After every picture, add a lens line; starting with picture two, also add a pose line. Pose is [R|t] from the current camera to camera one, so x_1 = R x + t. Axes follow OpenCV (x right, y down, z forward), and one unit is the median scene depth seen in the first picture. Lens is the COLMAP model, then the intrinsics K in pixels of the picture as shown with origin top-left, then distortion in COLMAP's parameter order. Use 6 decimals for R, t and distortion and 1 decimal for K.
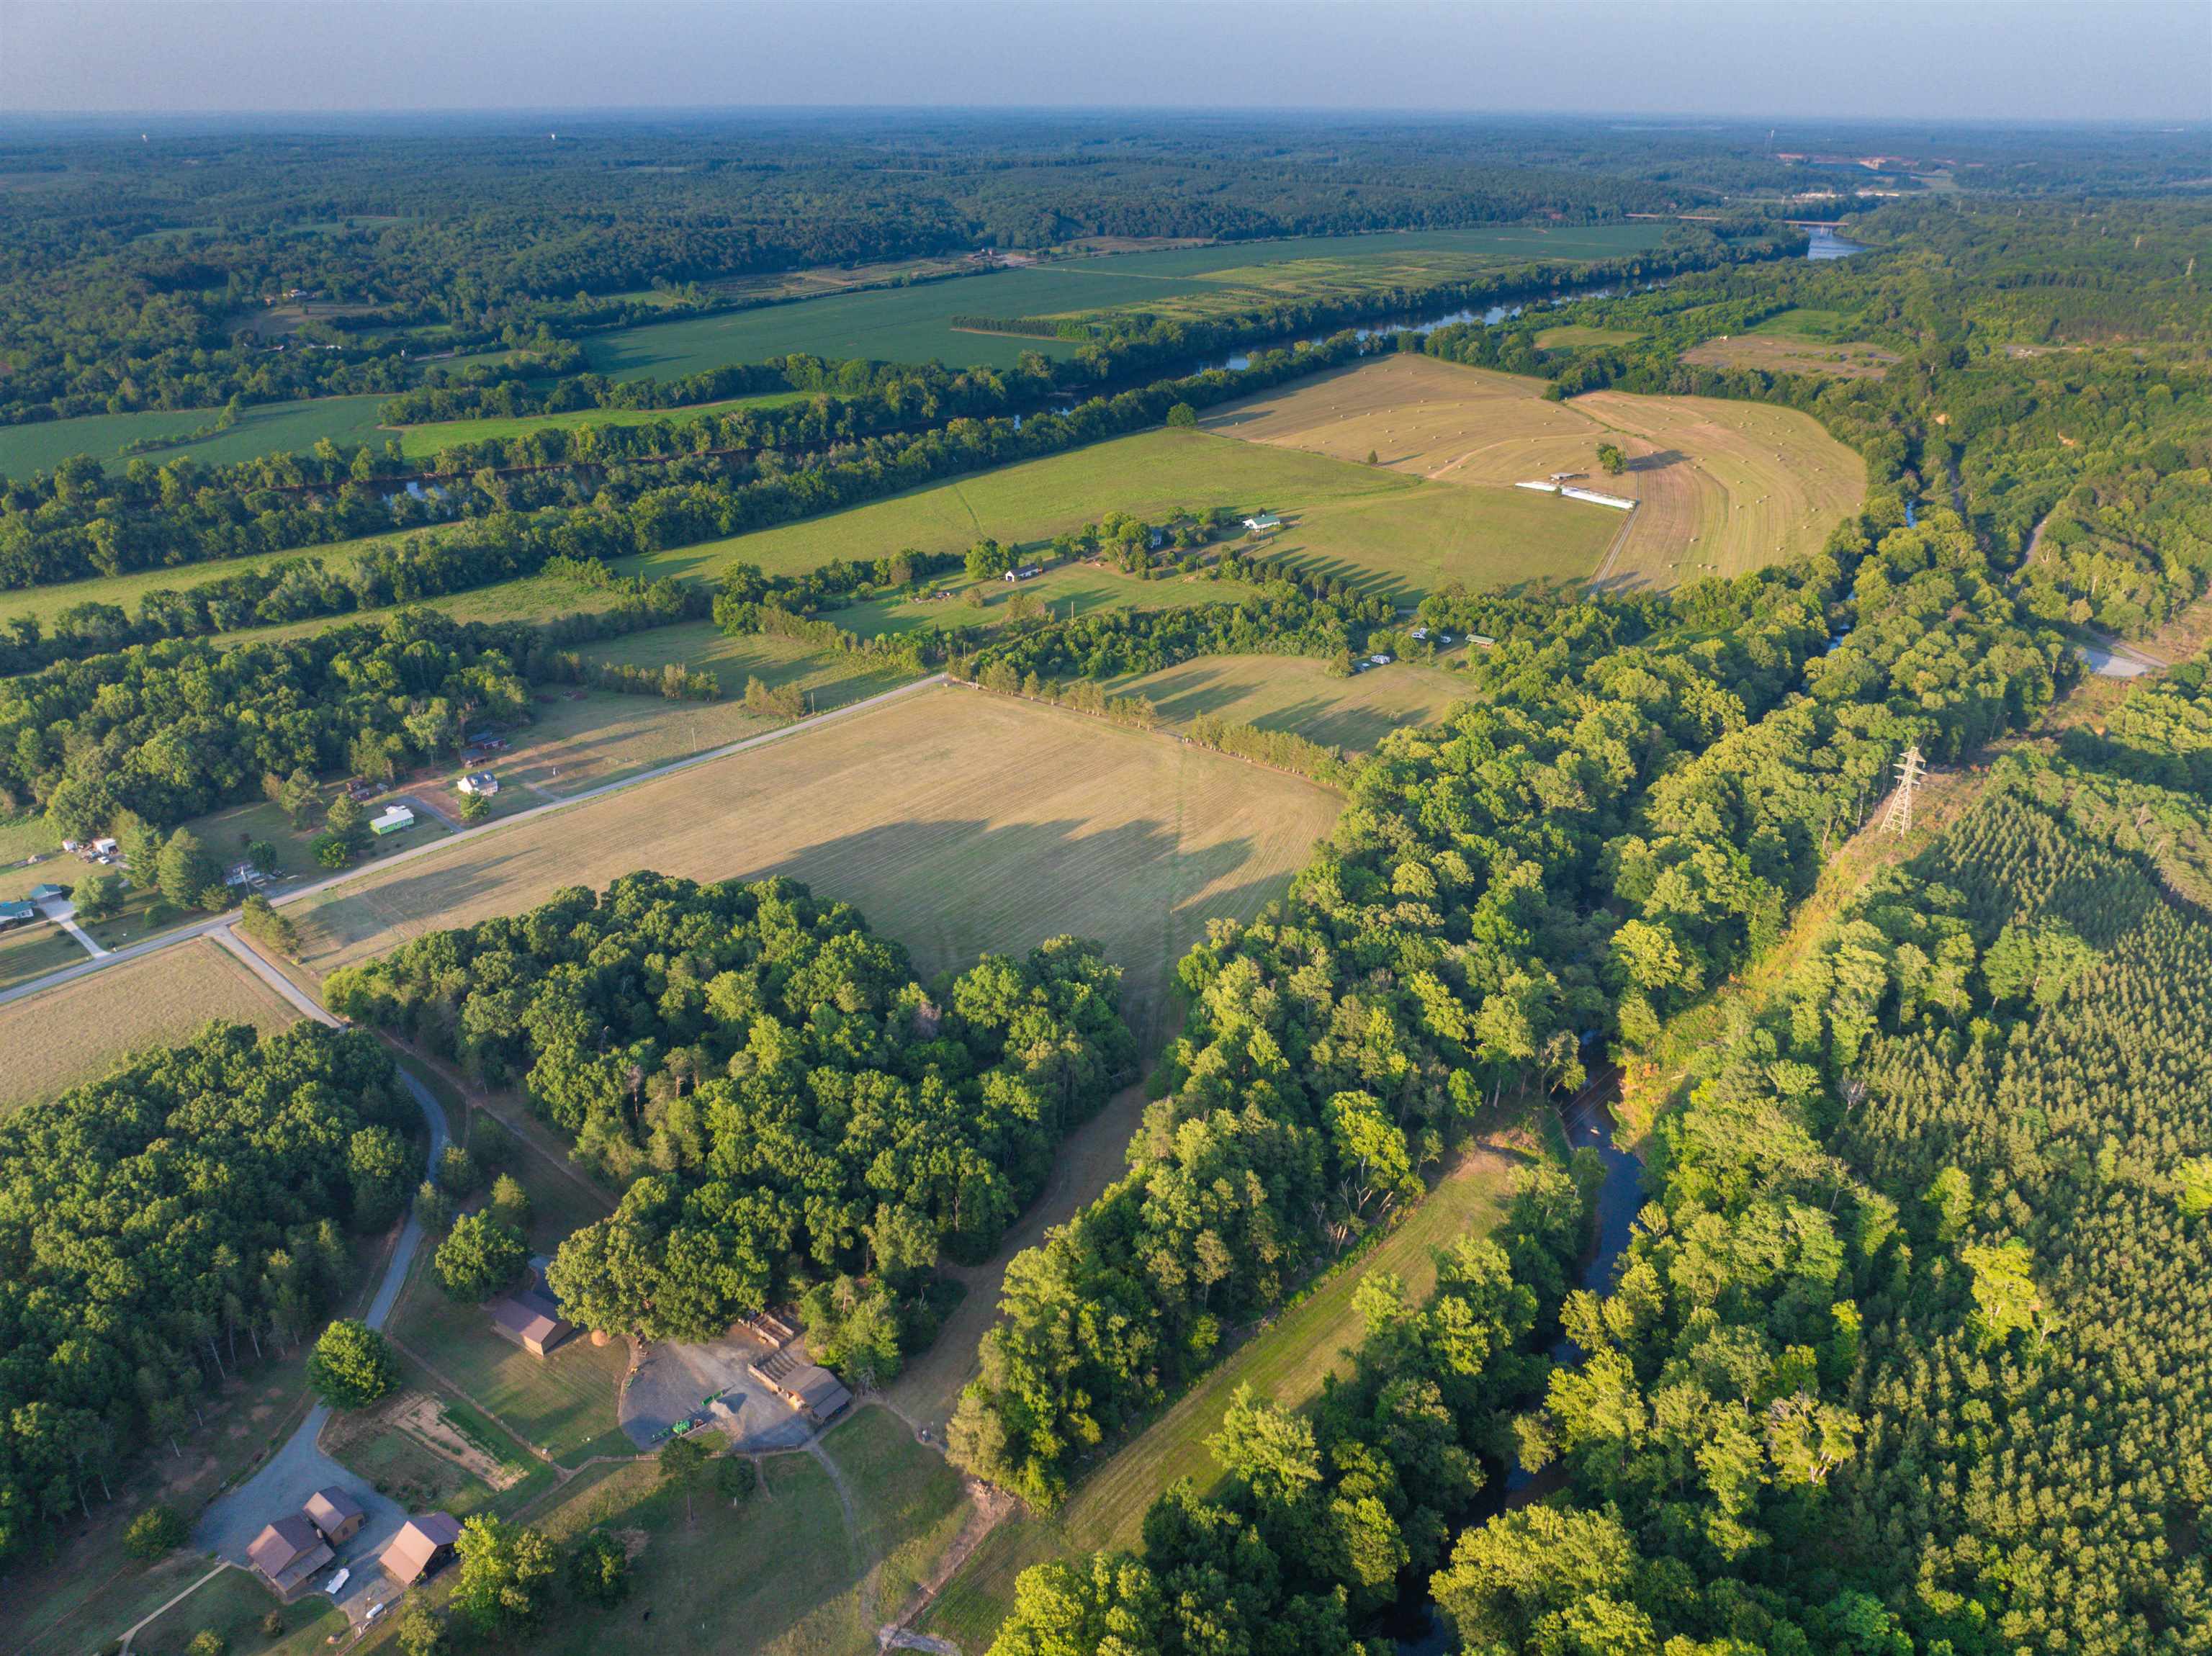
lens RADIAL K [[1549.6, 0, 1121.4], [0, 1549.6, 824.0], [0, 0, 1]] dist [-0.051581, 0.028576]
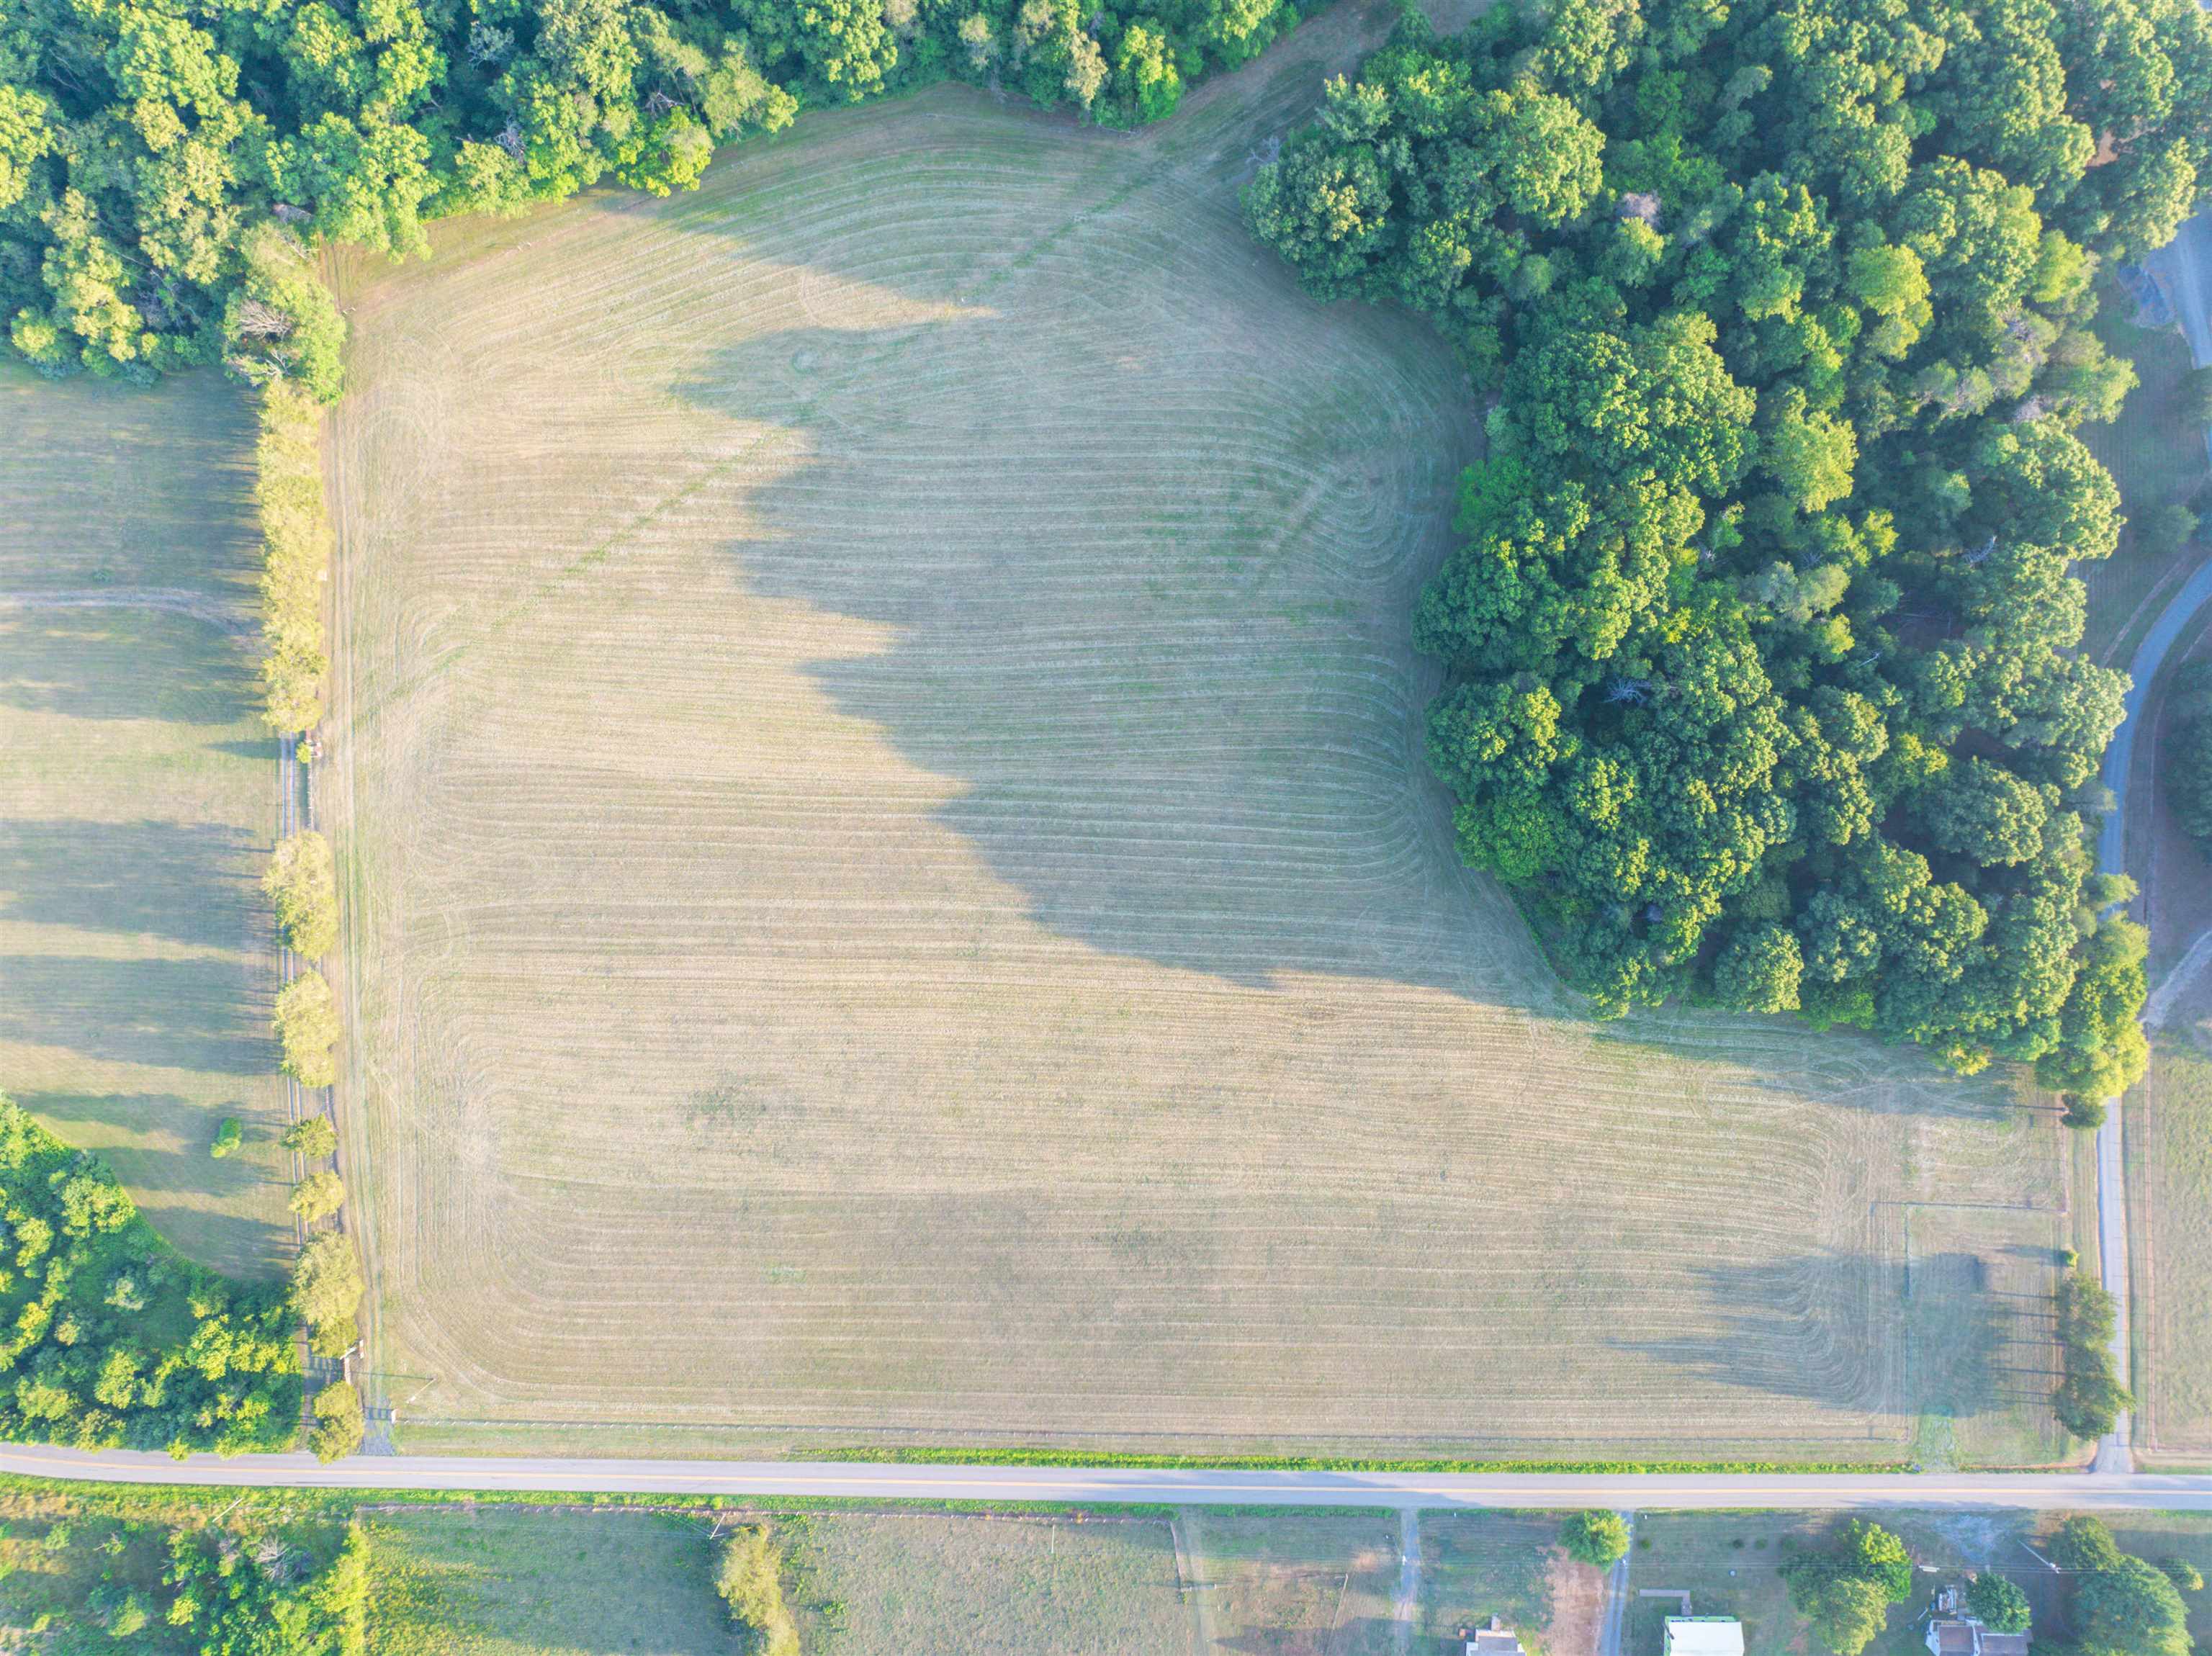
lens RADIAL K [[1549.6, 0, 1117.7], [0, 1549.6, 809.4], [0, 0, 1]] dist [-0.051581, 0.028576]
pose [[-0.626547, -0.779378, 0.002925, -0.176059], [0.338600, -0.268819, 0.901713, -0.566599], [-0.701989, 0.565956, 0.432325, 0.965152]]
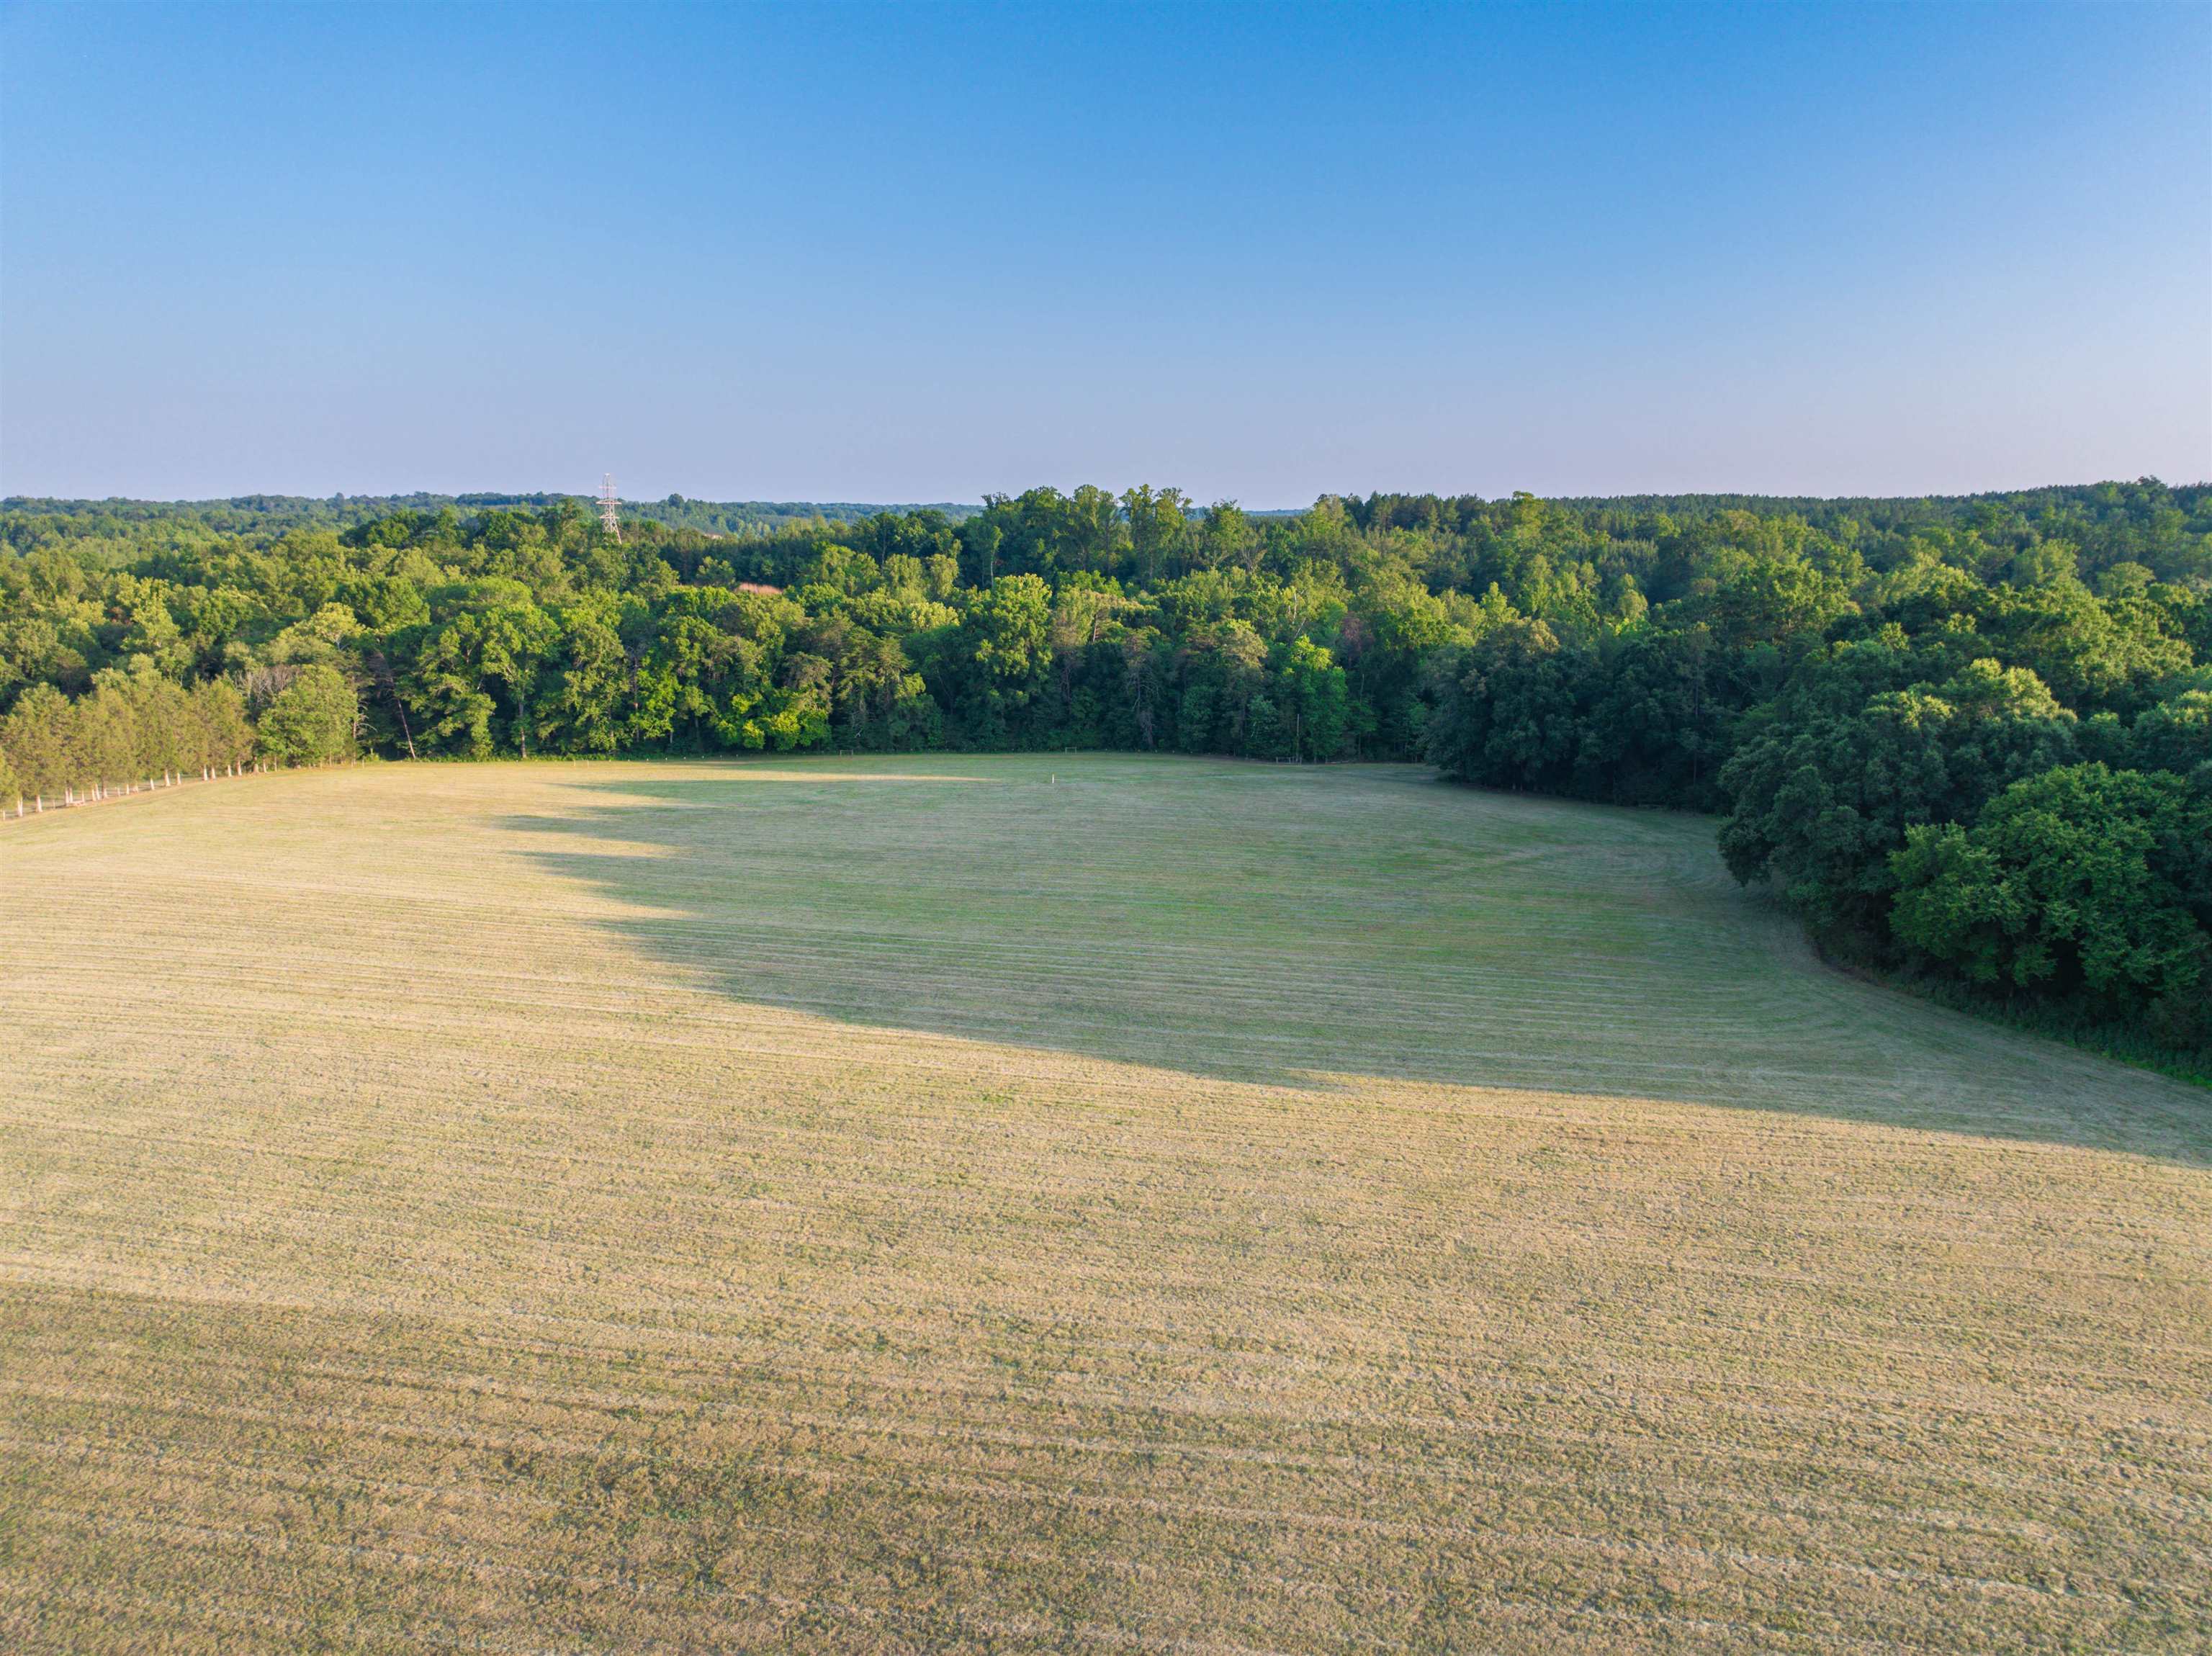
lens RADIAL K [[1549.6, 0, 1116.2], [0, 1549.6, 828.4], [0, 0, 1]] dist [-0.051581, 0.028576]
pose [[-0.450368, -0.177331, 0.875056, -0.431201], [0.381381, 0.847957, 0.368126, -0.102750], [-0.807290, 0.499522, -0.314262, 1.329715]]
